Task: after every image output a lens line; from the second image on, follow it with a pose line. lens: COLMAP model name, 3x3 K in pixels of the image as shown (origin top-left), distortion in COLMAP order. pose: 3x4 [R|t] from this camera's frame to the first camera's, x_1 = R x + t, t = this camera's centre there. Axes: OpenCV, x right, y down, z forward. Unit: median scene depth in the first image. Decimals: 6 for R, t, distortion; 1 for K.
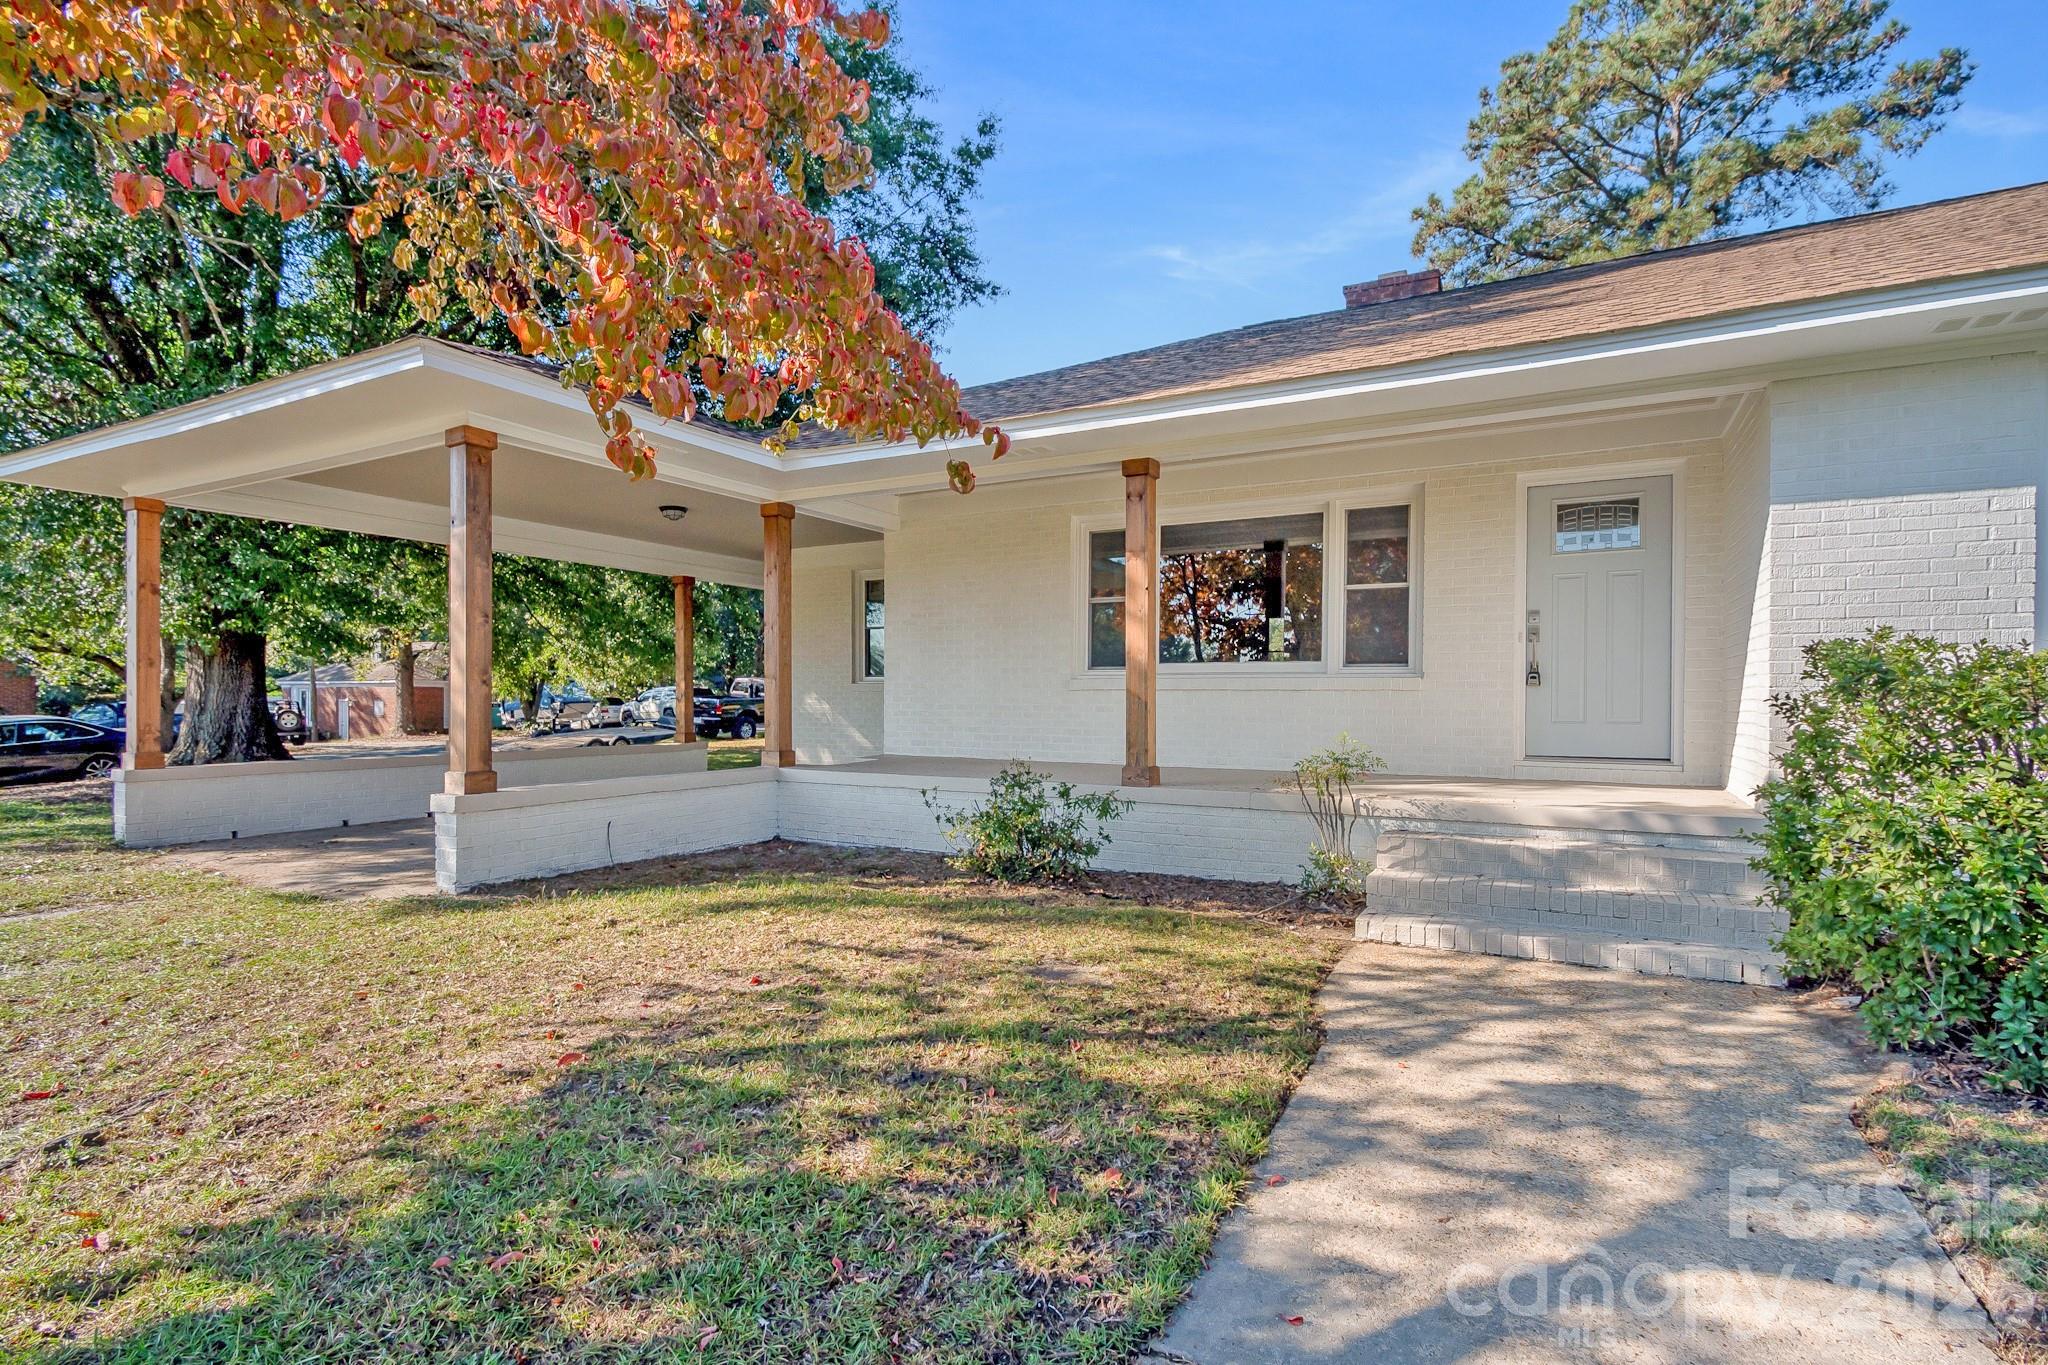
lens RADIAL K [[949.4, 0, 1034.3], [0, 949.4, 706.5], [0, 0, 1]] dist [0.001970, -0.000092]
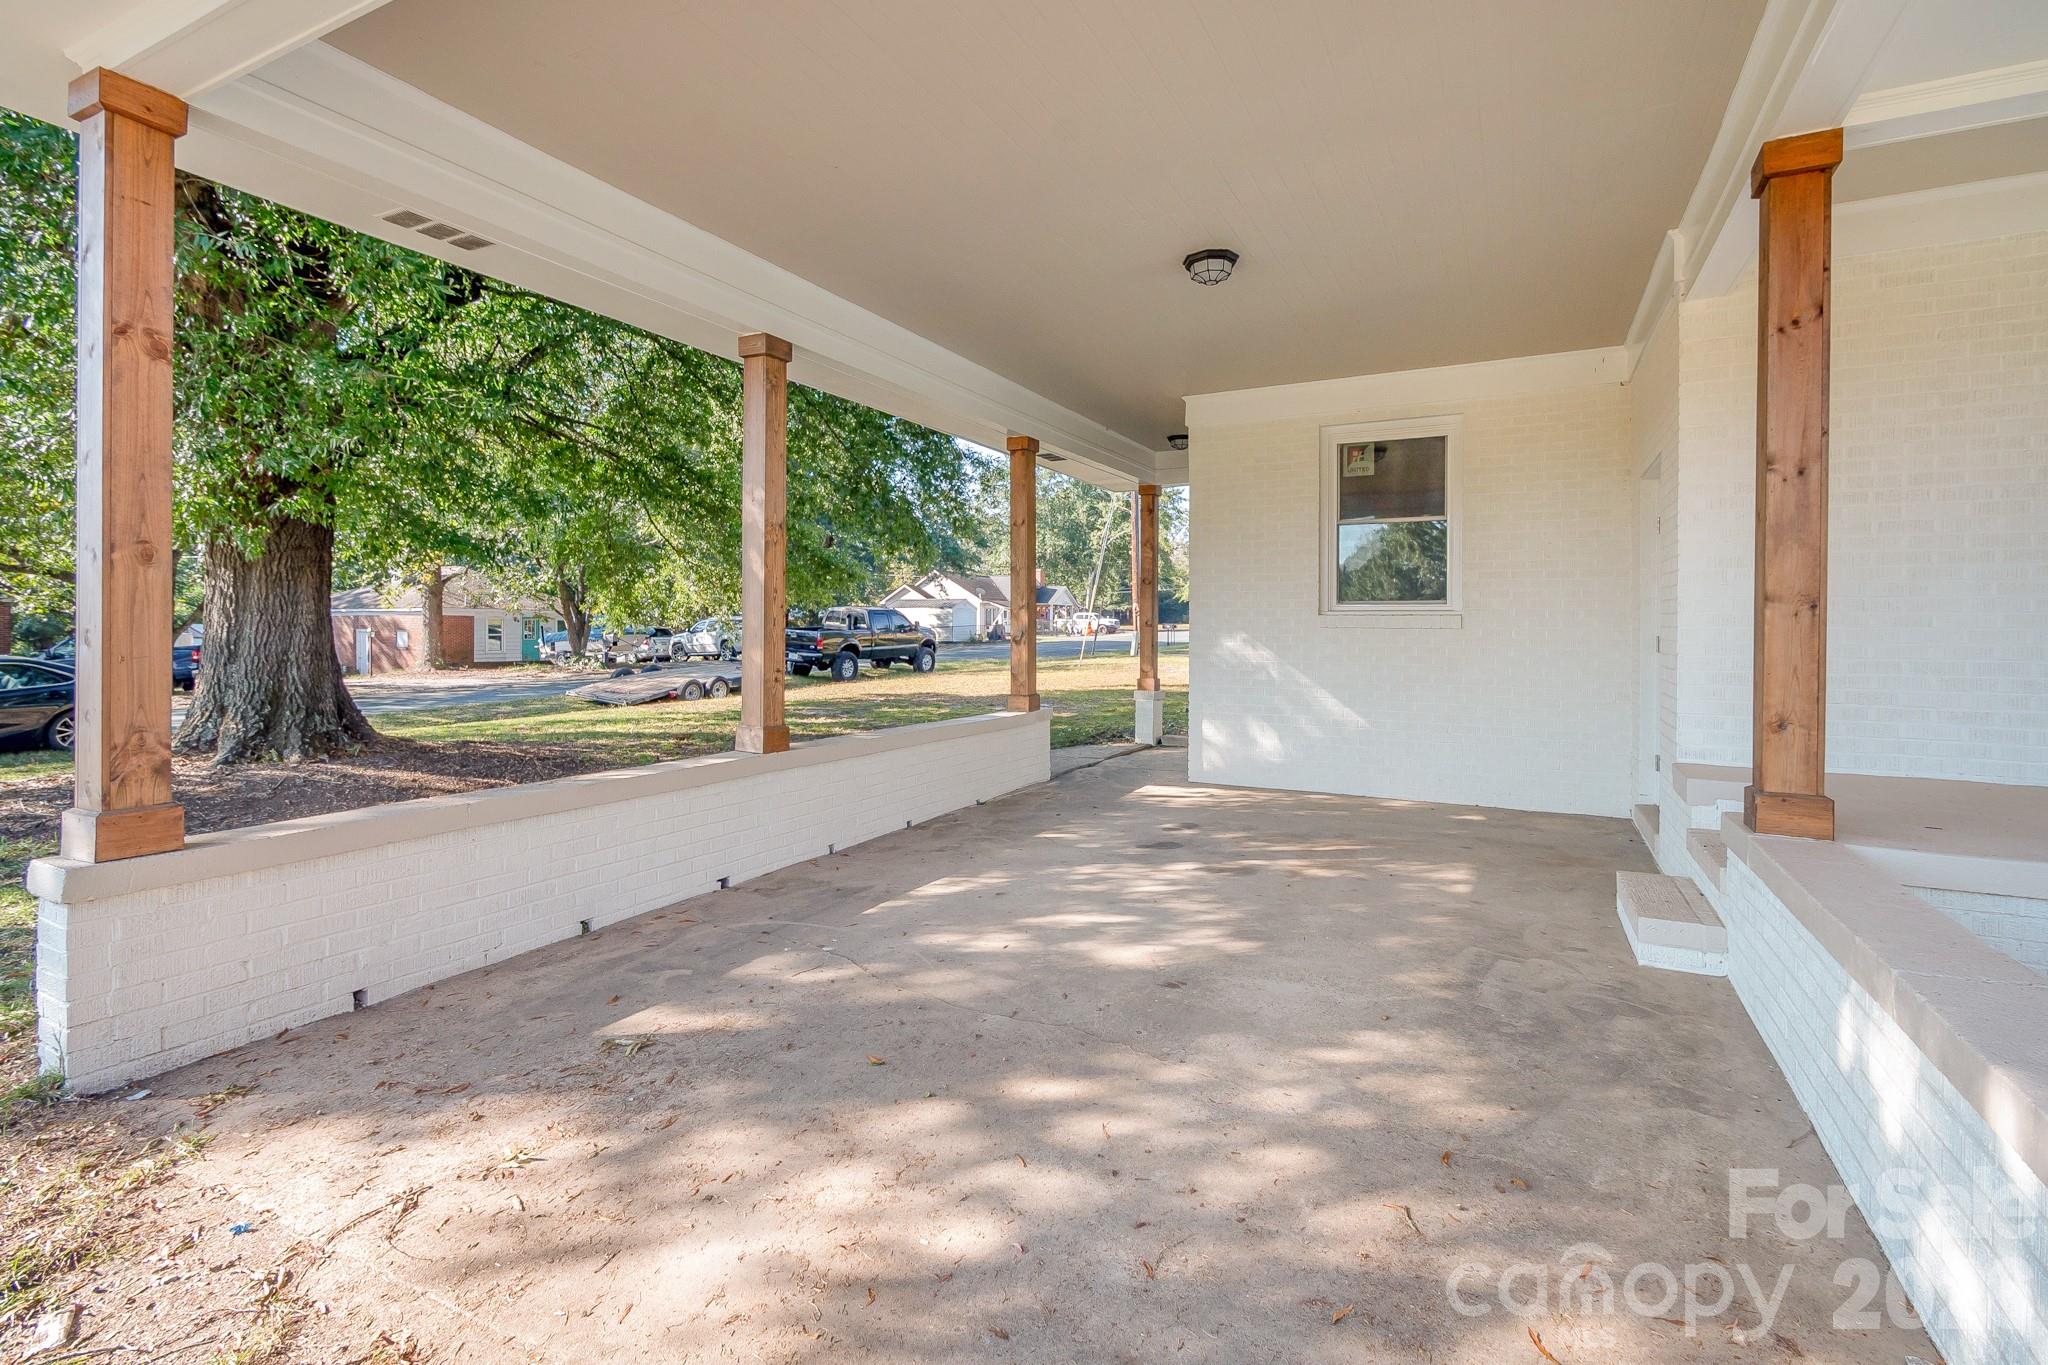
lens RADIAL K [[935.9, 0, 1023.3], [0, 935.9, 633.8], [0, 0, 1]] dist [0.003708, 0.000103]
pose [[0.999993, 0.002112, 0.003064, -0.159592], [-0.002104, 0.999995, -0.002501, -0.004118], [-0.003069, 0.002495, 0.999992, 0.171828]]
